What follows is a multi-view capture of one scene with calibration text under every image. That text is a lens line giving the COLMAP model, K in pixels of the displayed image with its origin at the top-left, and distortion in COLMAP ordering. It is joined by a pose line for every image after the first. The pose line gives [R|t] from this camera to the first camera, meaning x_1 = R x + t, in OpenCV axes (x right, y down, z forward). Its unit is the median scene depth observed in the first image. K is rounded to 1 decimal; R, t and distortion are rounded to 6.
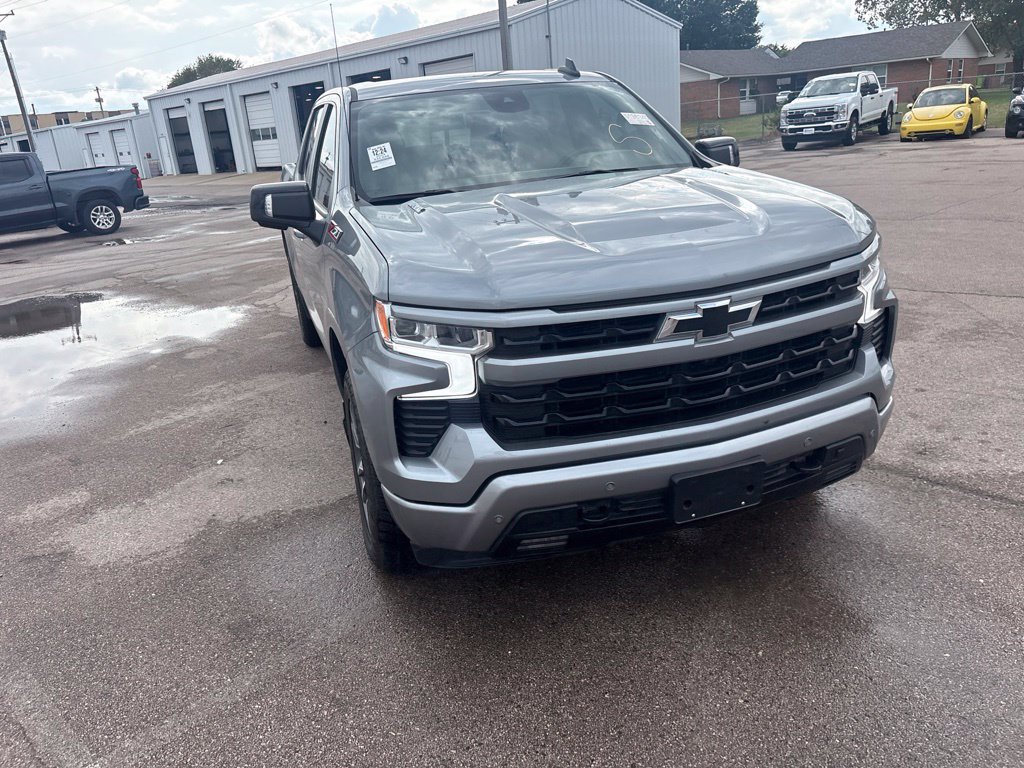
lens RADIAL K [[779.9, 0, 506.9], [0, 779.9, 378.3], [0, 0, 1]] dist [0.048190, -0.044151]
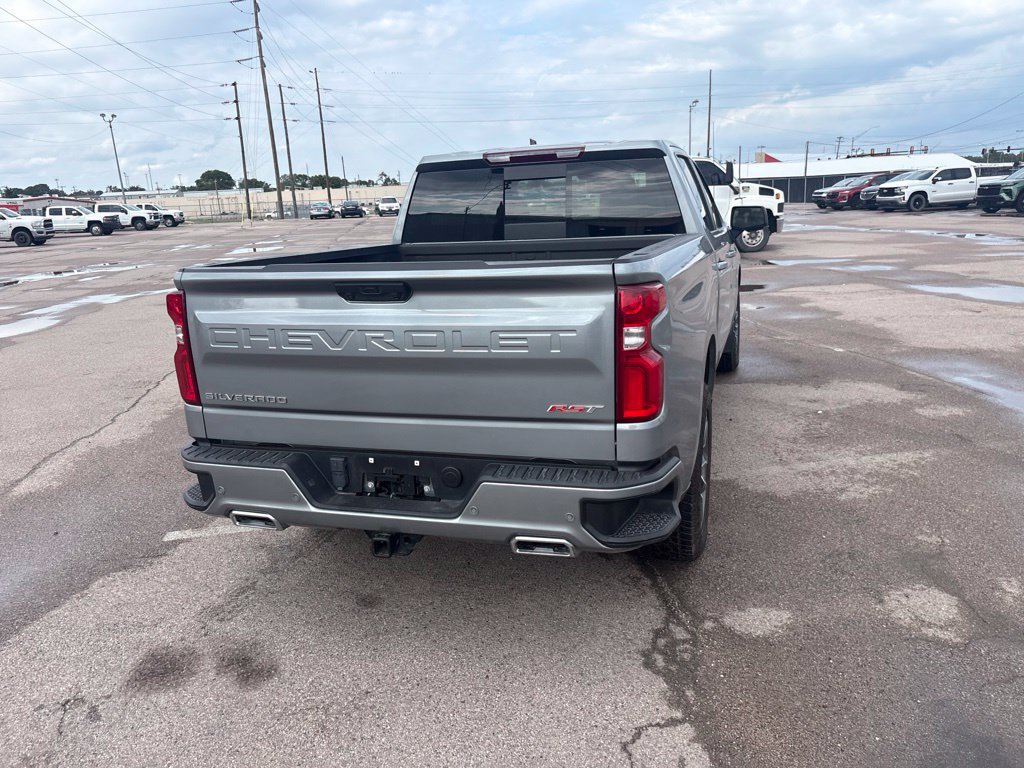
lens RADIAL K [[779.9, 0, 514.0], [0, 779.9, 389.6], [0, 0, 1]] dist [0.048190, -0.044151]
pose [[-0.804270, -0.014906, 0.594077, -0.908942], [0.301724, 0.851004, 0.429831, -0.797864], [-0.511969, 0.524948, -0.679939, 2.645887]]
